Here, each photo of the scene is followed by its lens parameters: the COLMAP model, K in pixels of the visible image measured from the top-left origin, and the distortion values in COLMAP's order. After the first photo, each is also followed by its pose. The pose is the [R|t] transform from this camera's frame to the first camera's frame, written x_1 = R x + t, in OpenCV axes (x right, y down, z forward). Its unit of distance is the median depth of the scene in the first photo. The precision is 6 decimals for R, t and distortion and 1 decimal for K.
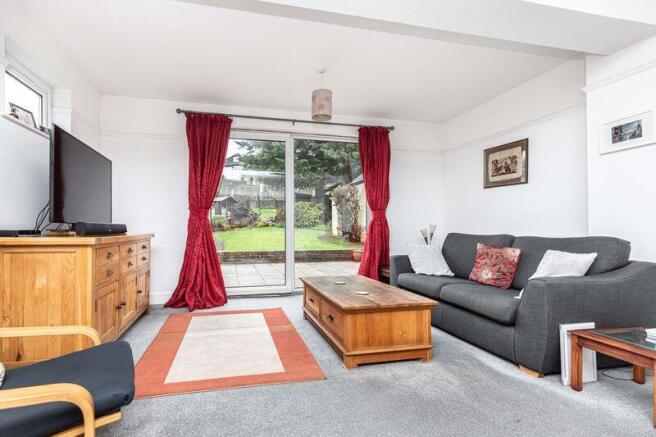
lens RADIAL K [[297.2, 0, 295.0], [0, 297.2, 221.7], [0, 0, 1]] dist [0.001971, -0.000007]
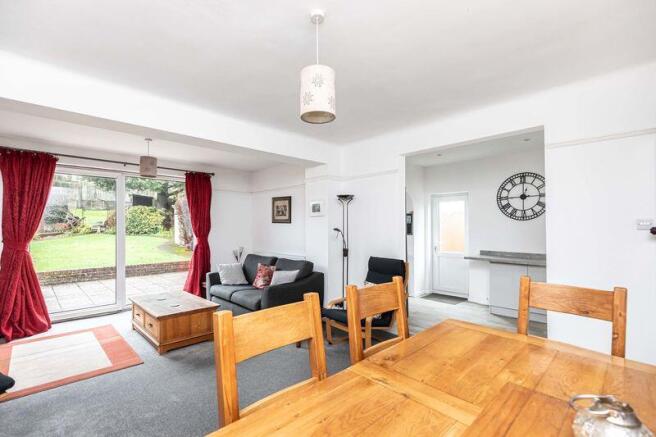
lens RADIAL K [[299.7, 0, 315.1], [0, 299.7, 221.0], [0, 0, 1]] dist [-0.002360, -0.000522]
pose [[0.855015, 0.006398, 0.518565, 0.025914], [-0.005637, 0.999979, -0.003043, -0.112468], [-0.518573, -0.000321, 0.855033, -0.404282]]
